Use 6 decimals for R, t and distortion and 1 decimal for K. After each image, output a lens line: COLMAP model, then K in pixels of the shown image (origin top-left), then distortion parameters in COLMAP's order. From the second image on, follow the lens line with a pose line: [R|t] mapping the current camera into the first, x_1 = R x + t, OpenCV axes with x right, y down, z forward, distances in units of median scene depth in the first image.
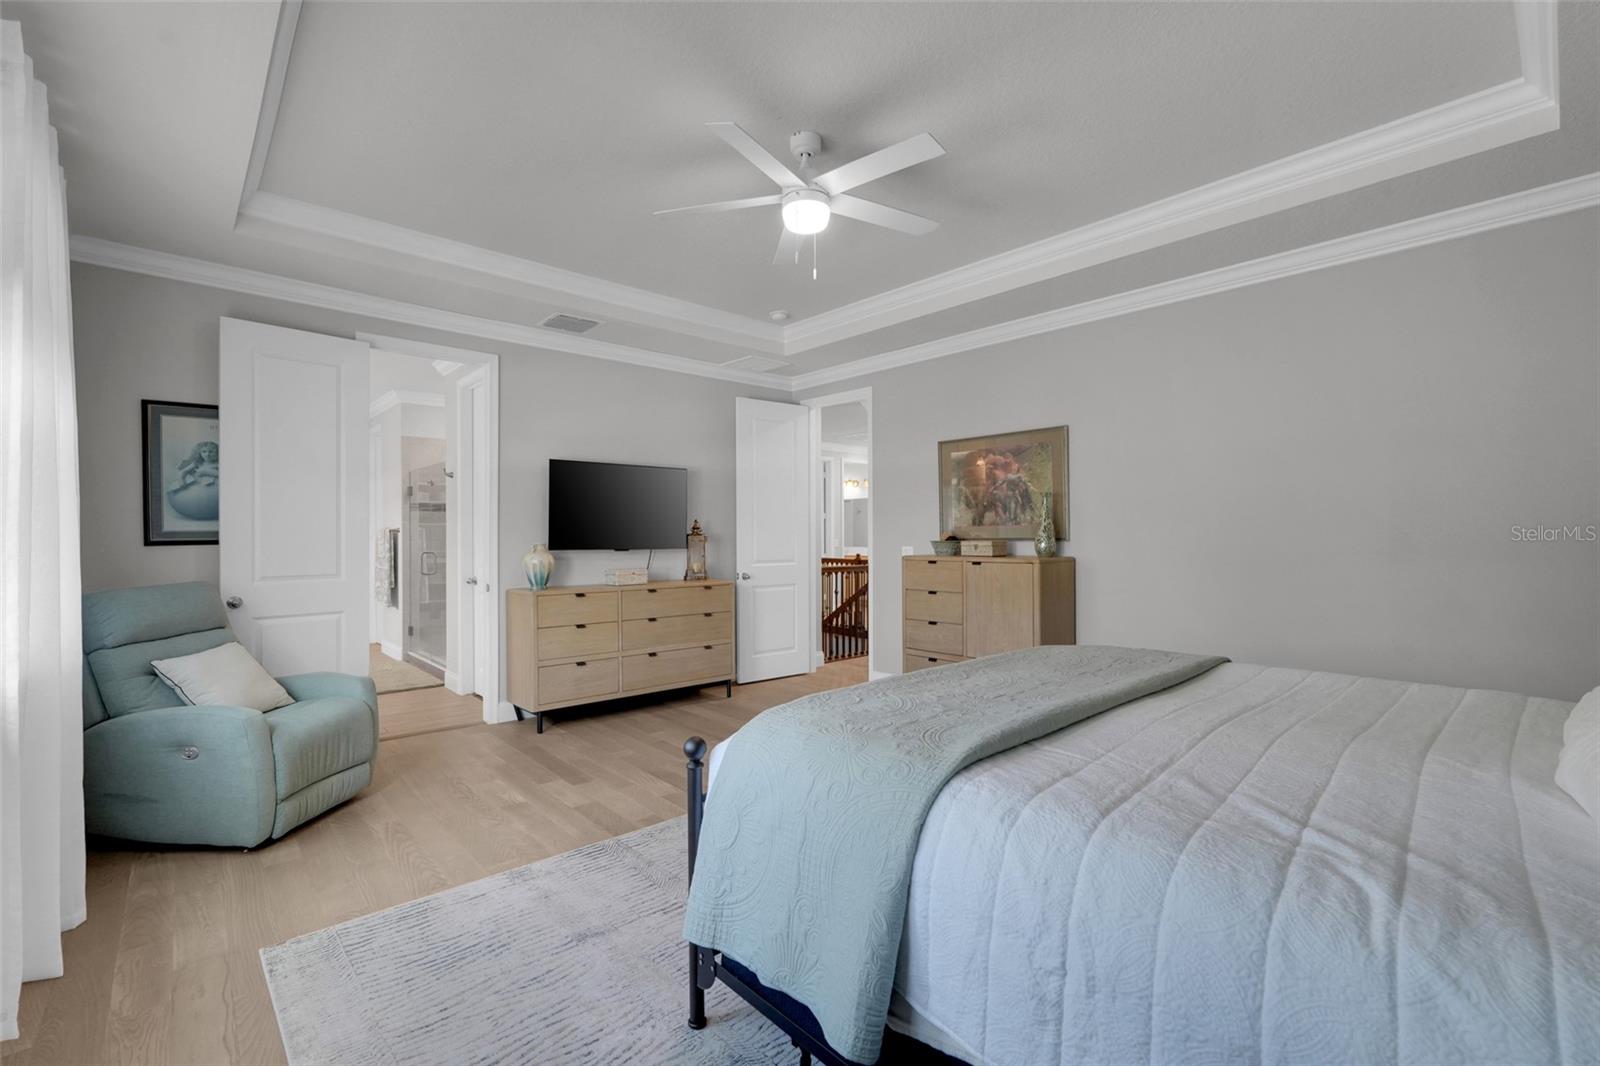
lens RADIAL K [[704.8, 0, 799.6], [0, 704.8, 535.8], [0, 0, 1]] dist [-0.013133, 0.008682]
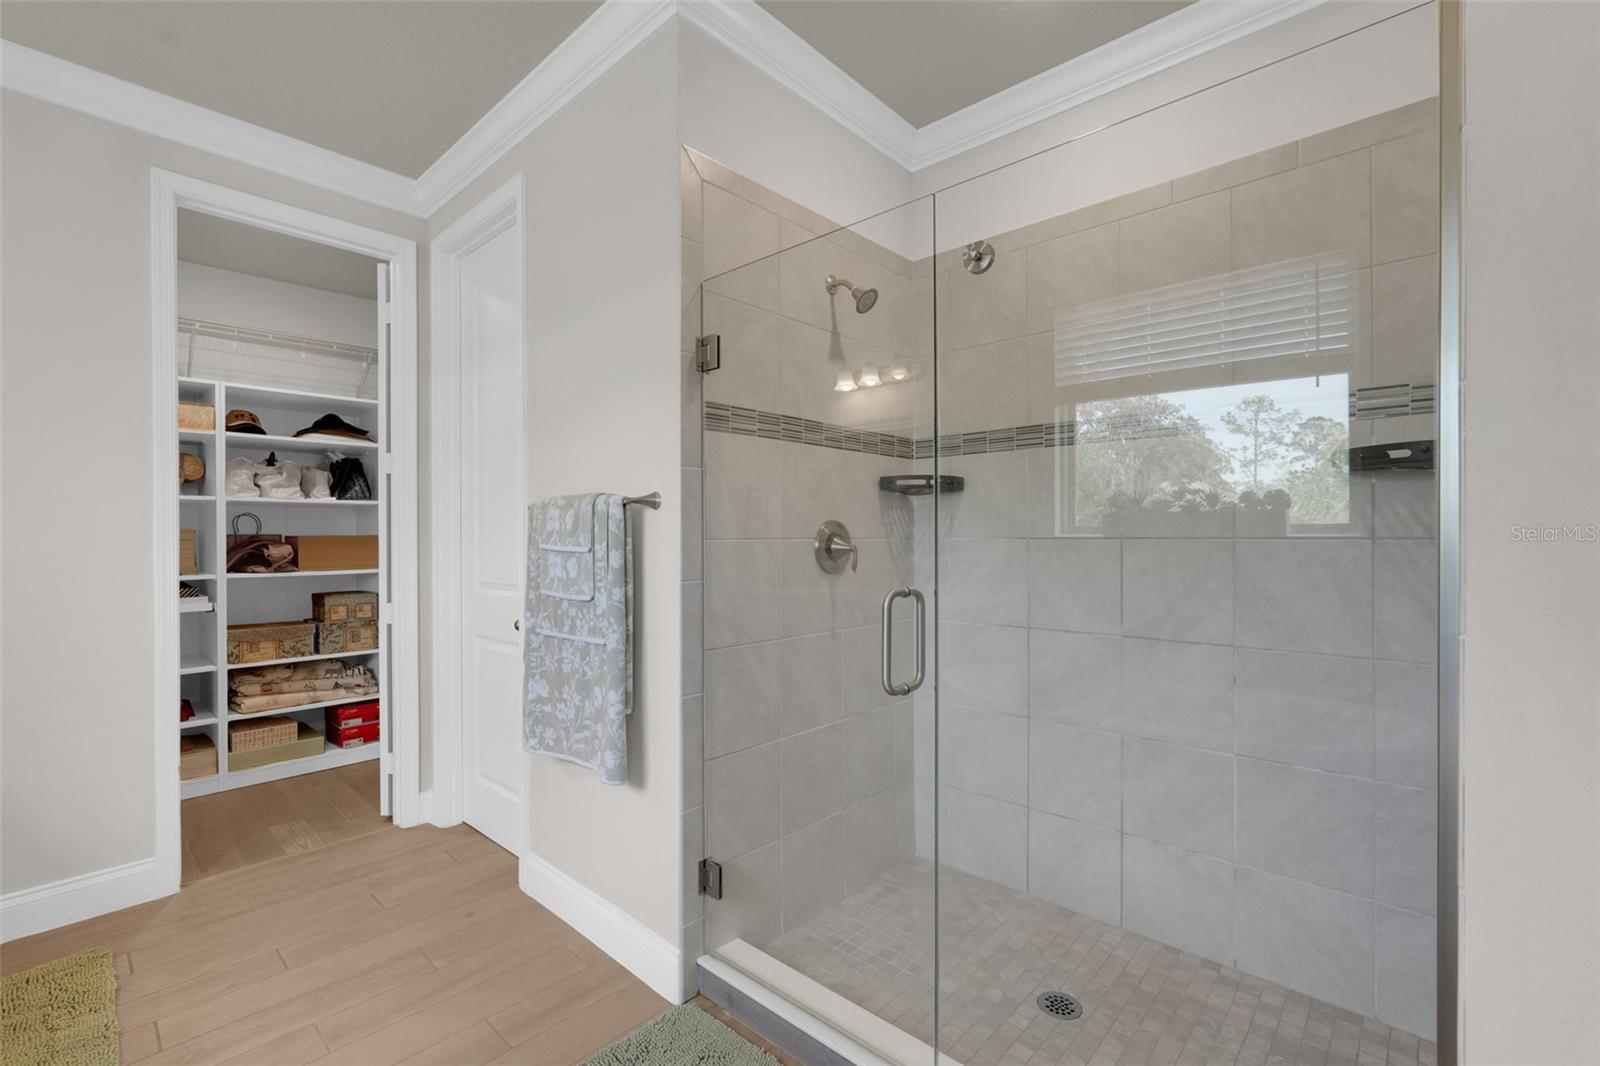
lens RADIAL K [[704.8, 0, 799.6], [0, 704.8, 535.8], [0, 0, 1]] dist [-0.013133, 0.008682]
pose [[0.995565, 0.004378, 0.093972, -0.543450], [-0.004648, 0.999986, 0.002661, 0.004301], [-0.093959, -0.003086, 0.995571, 0.730617]]
